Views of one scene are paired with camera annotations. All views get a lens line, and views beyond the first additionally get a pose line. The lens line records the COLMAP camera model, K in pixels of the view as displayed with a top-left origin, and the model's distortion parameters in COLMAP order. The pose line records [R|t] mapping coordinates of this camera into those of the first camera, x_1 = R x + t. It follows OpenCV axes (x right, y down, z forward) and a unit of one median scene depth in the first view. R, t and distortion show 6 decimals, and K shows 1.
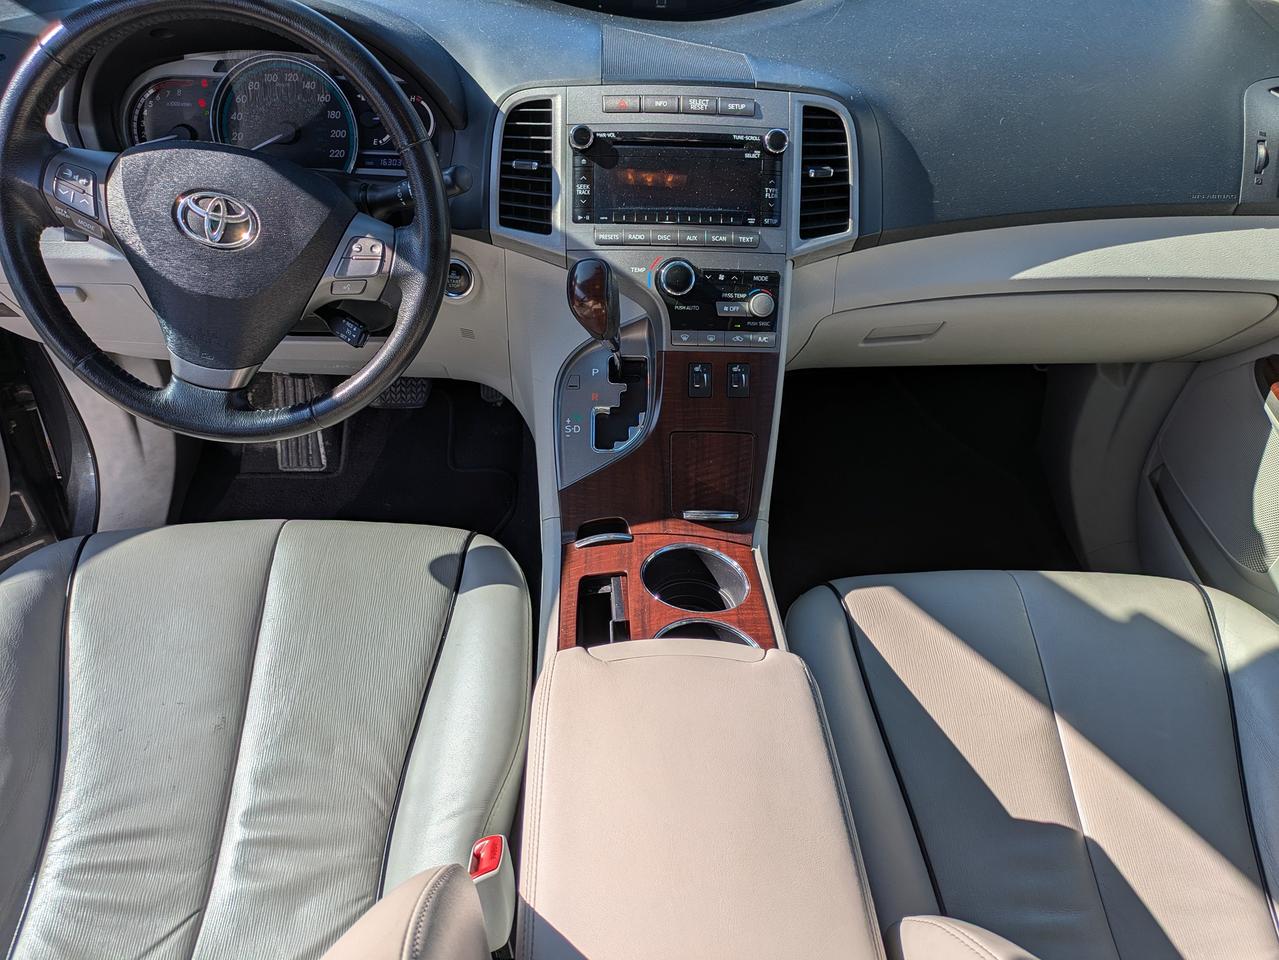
lens RADIAL K [[948.3, 0, 612.7], [0, 948.3, 492.8], [0, 0, 1]] dist [0.033987, -0.006462]
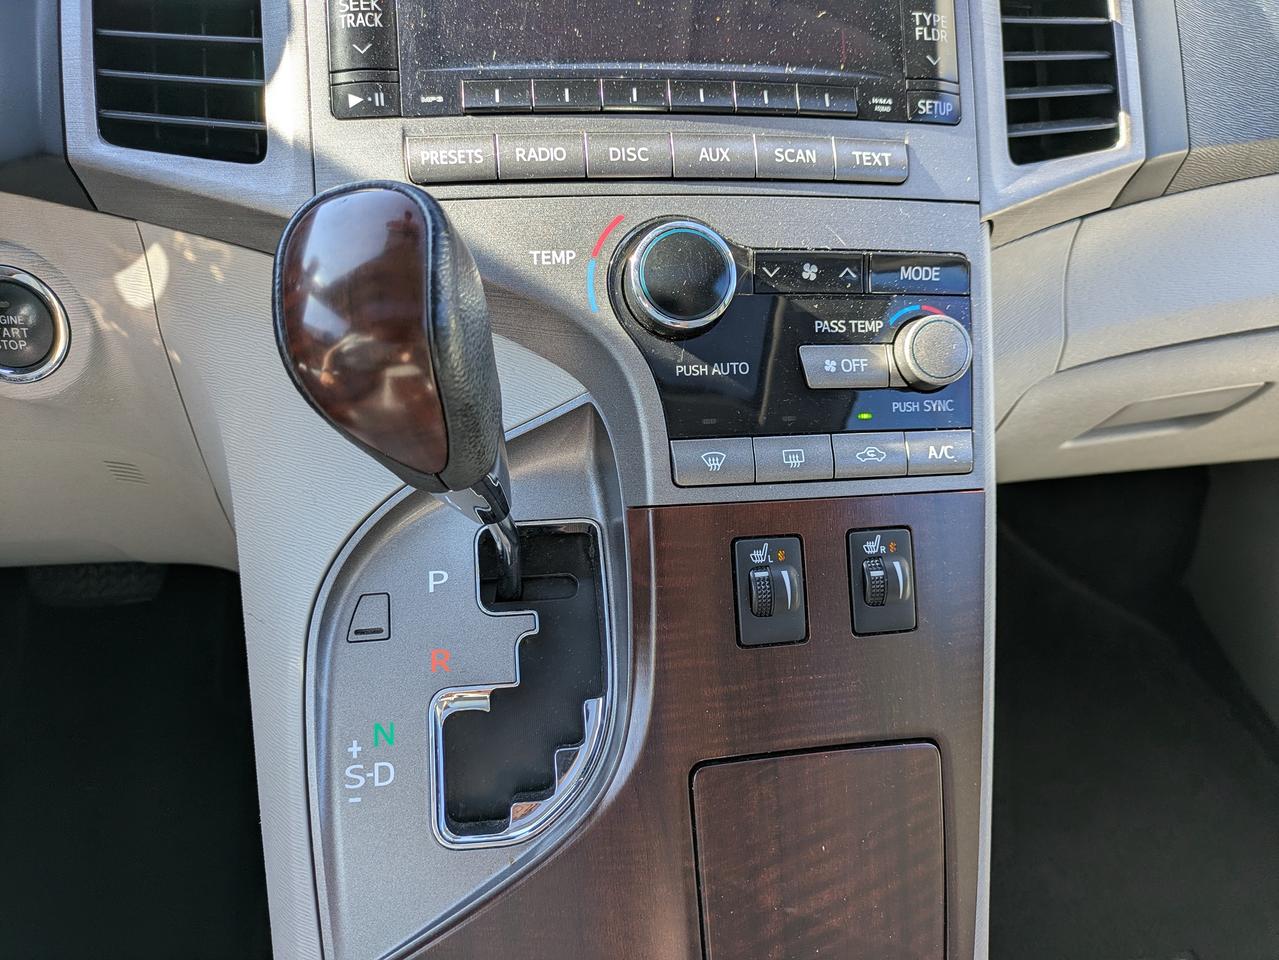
lens RADIAL K [[988.3, 0, 639.5], [0, 988.3, 480.0], [0, 0, 1]] dist [-0.005471, -0.011620]
pose [[0.990005, -0.060820, 0.127247, 0.009210], [0.073801, 0.992255, -0.099921, -0.126456], [-0.120184, 0.108313, 0.986825, 0.680173]]
